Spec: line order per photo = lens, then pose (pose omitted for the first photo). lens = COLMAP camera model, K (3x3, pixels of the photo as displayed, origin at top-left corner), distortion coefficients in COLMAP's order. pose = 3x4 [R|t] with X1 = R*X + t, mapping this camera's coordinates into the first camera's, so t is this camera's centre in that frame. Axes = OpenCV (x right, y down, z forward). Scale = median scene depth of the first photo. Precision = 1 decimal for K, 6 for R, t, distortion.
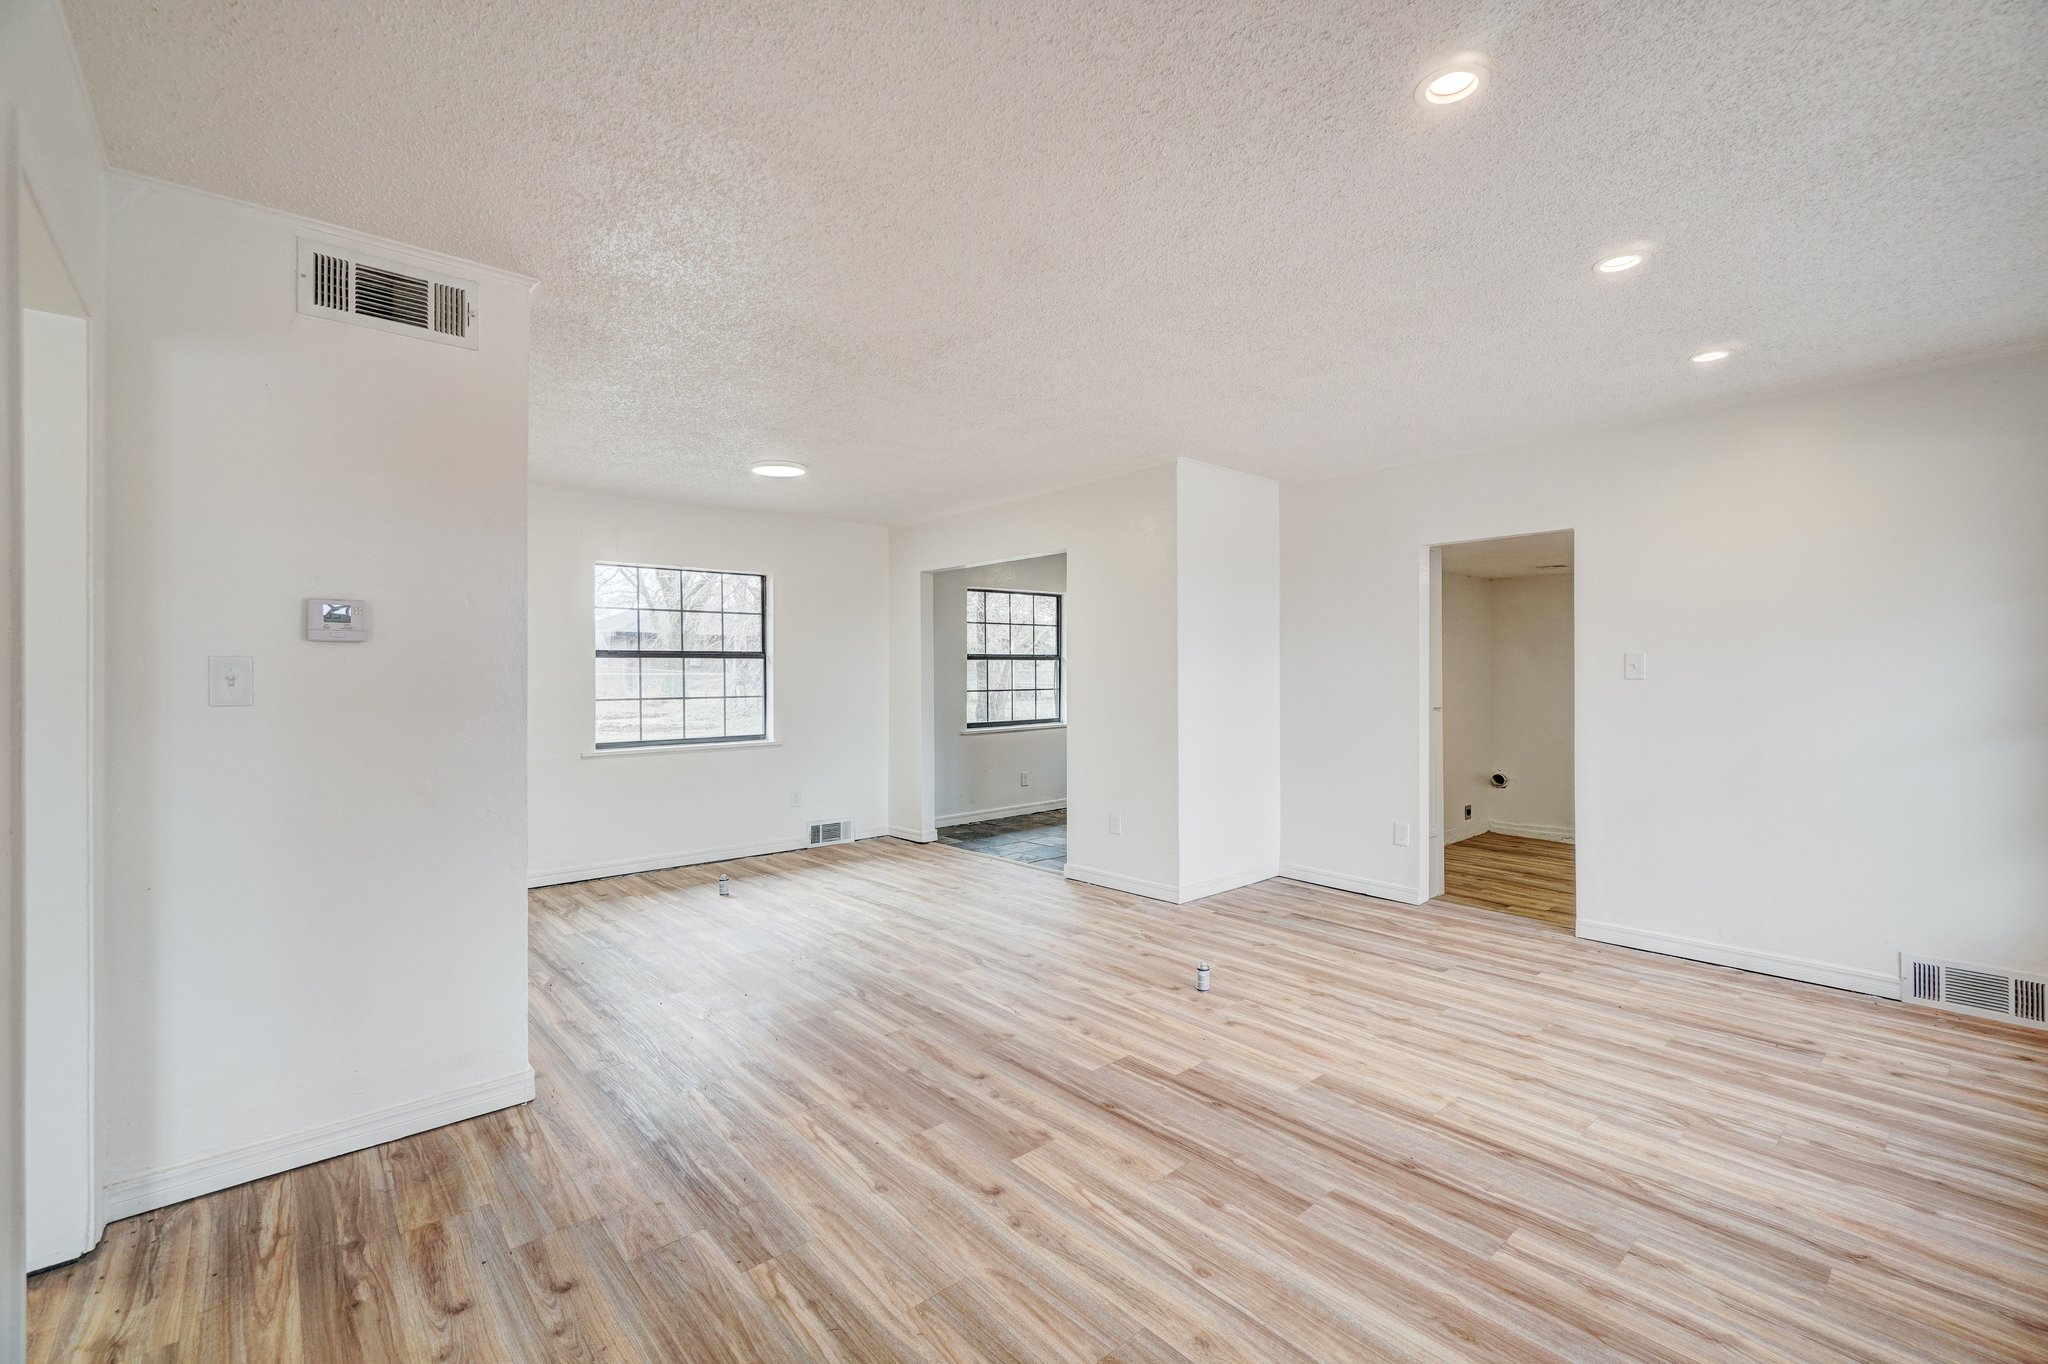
lens RADIAL K [[862.5, 0, 1042.7], [0, 862.5, 670.8], [0, 0, 1]] dist [-0.000553, 0.000576]
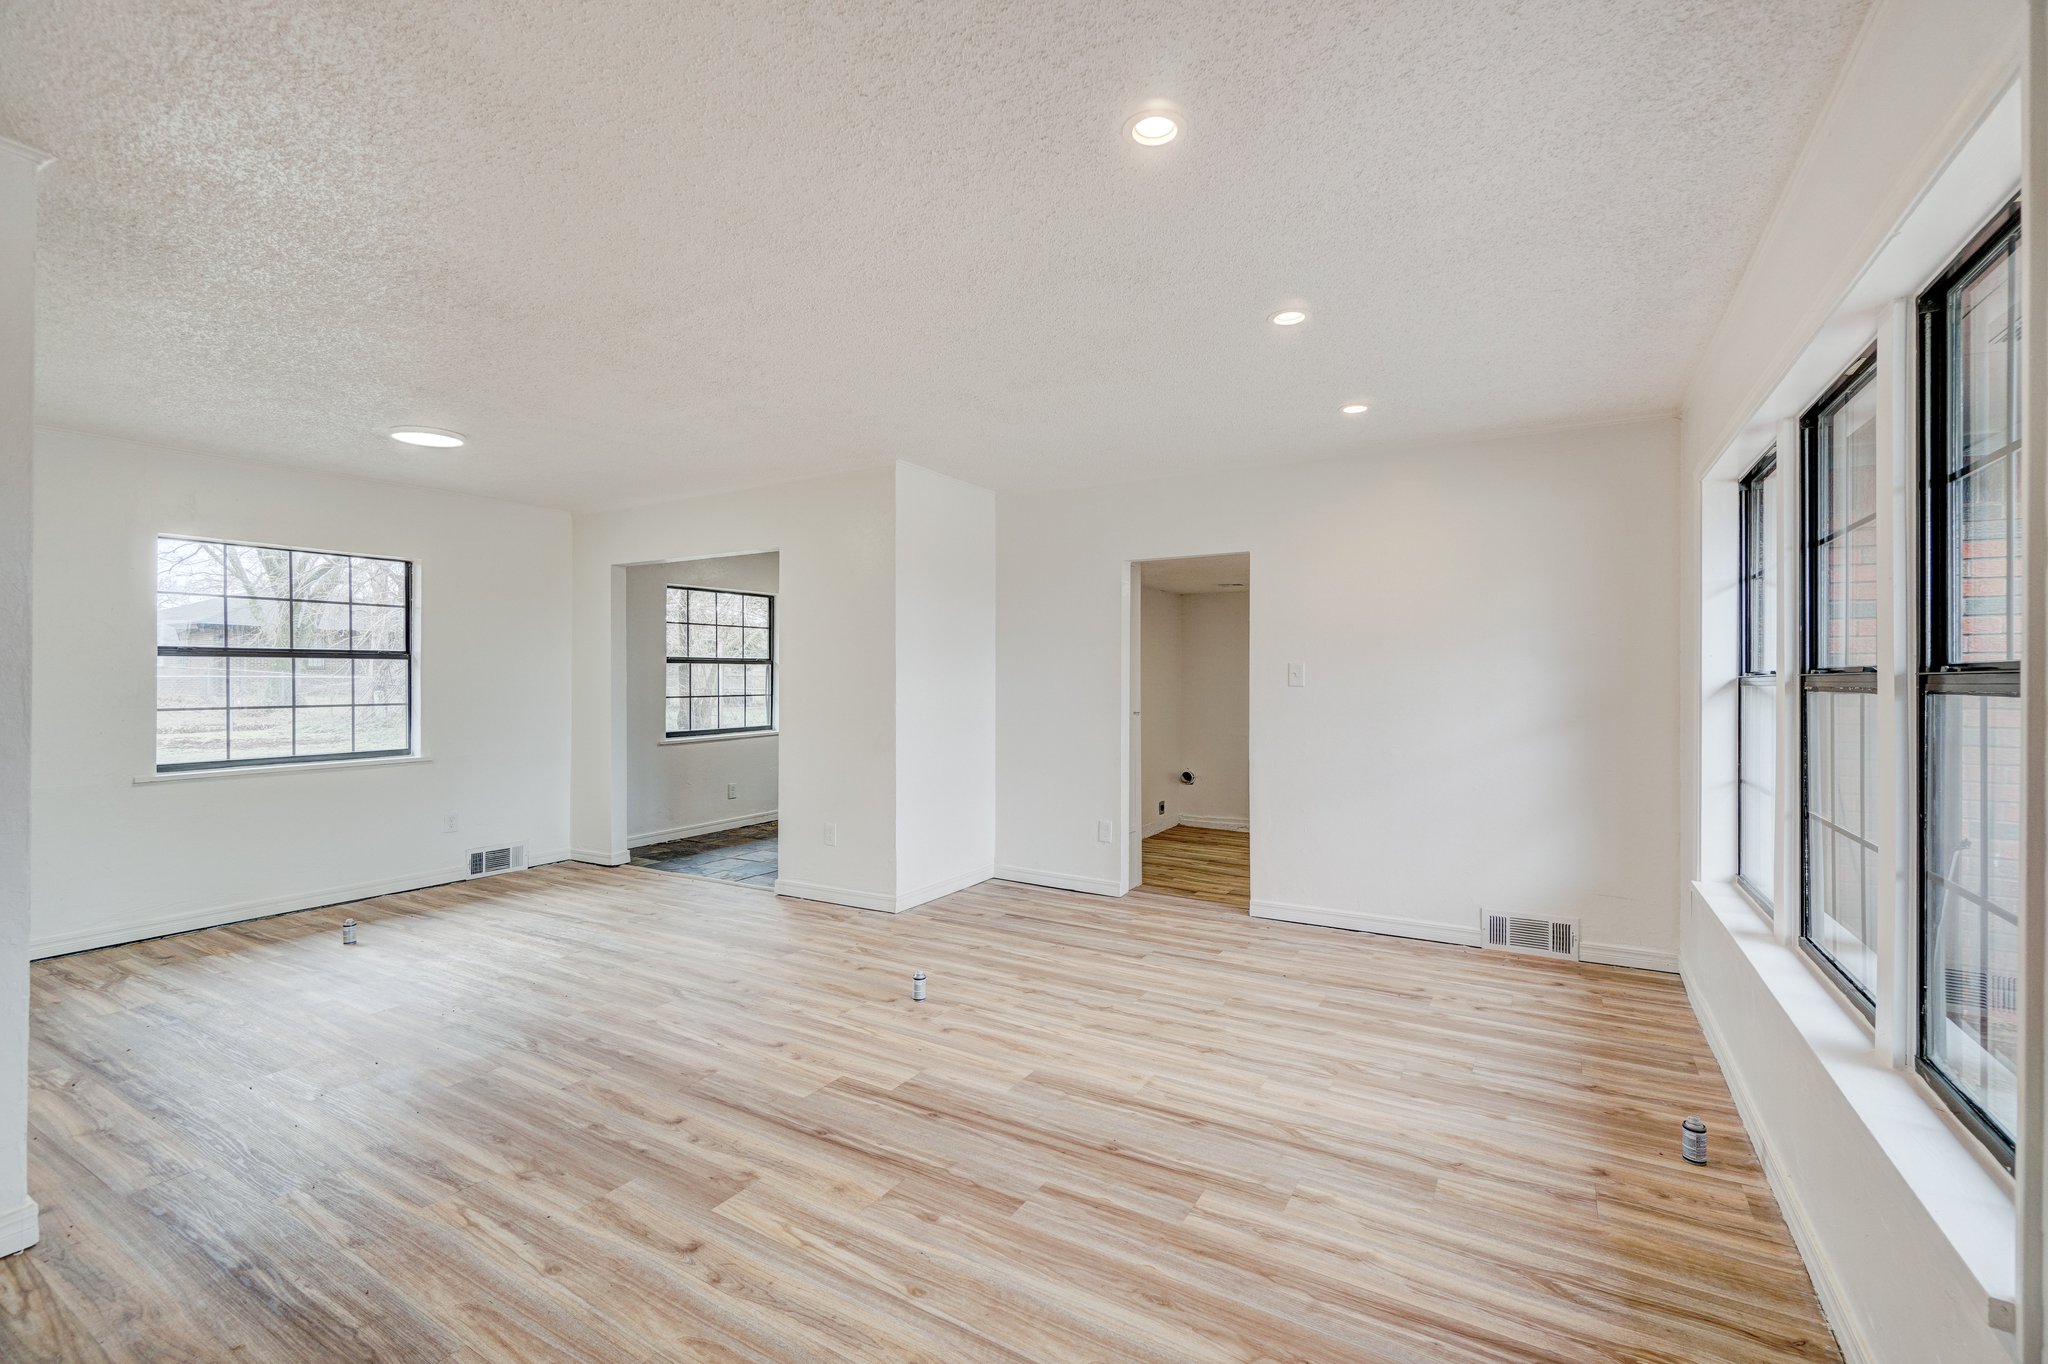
lens RADIAL K [[867.5, 0, 1024.0], [0, 867.5, 682.0], [0, 0, 1]] dist [-0.005795, 0.005222]
pose [[0.954812, 0.002770, 0.297199, 0.004179], [-0.004949, 0.999966, 0.006579, -0.001412], [-0.297171, -0.007753, 0.954793, 0.019321]]
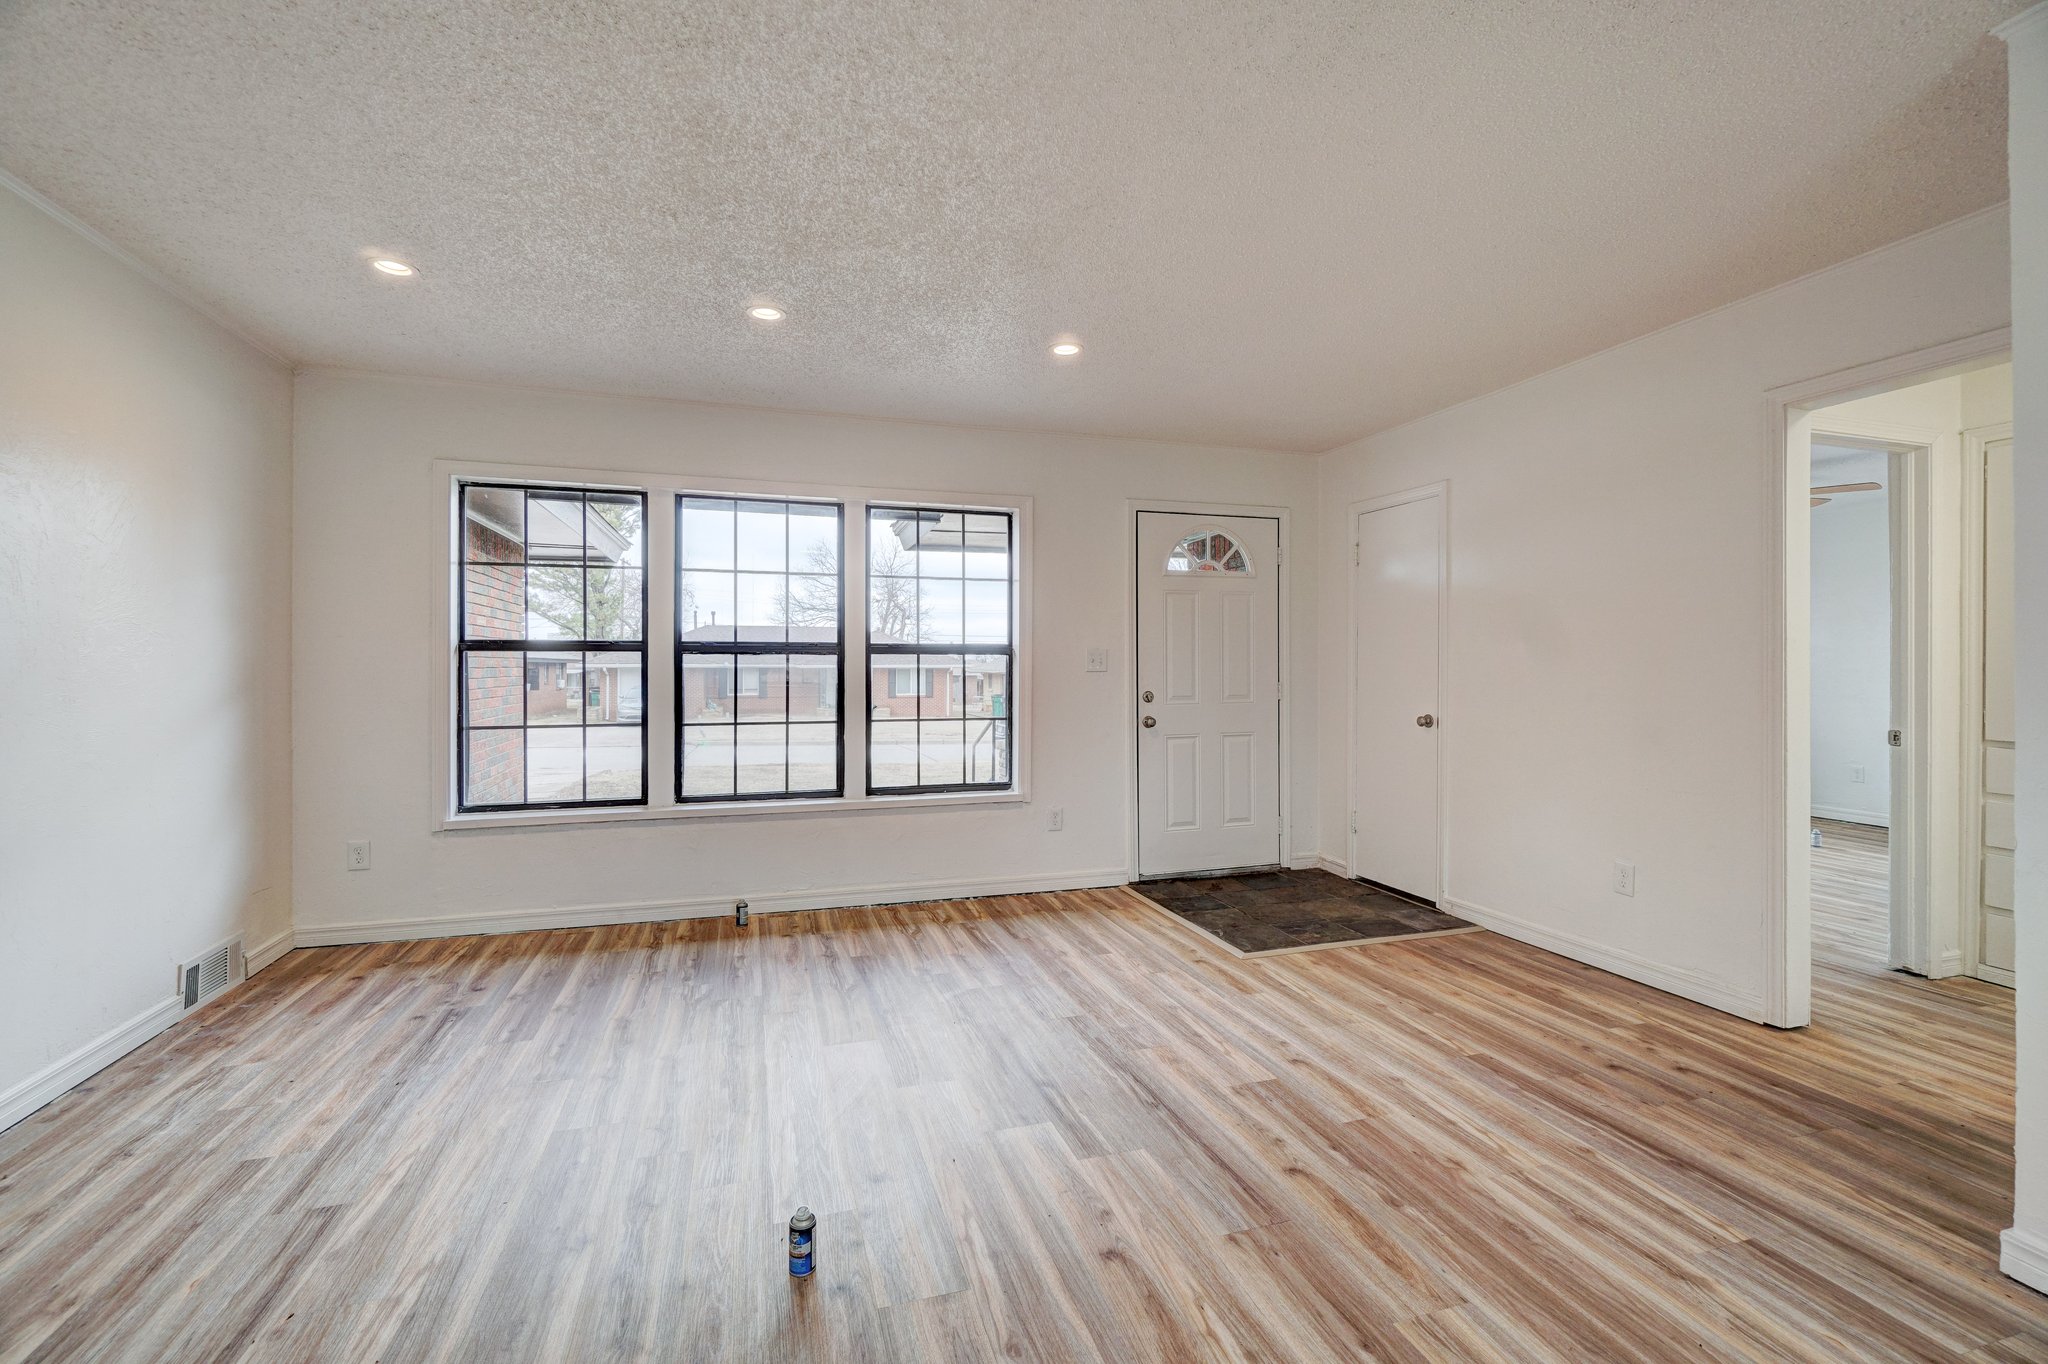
lens RADIAL K [[897.0, 0, 1027.1], [0, 897.0, 667.7], [0, 0, 1]] dist [-0.001776, 0.006129]
pose [[-0.910025, -0.002036, 0.414549, -0.169571], [-0.003520, 0.999990, -0.002815, 0.033061], [-0.414539, -0.004021, -0.910023, 1.674747]]
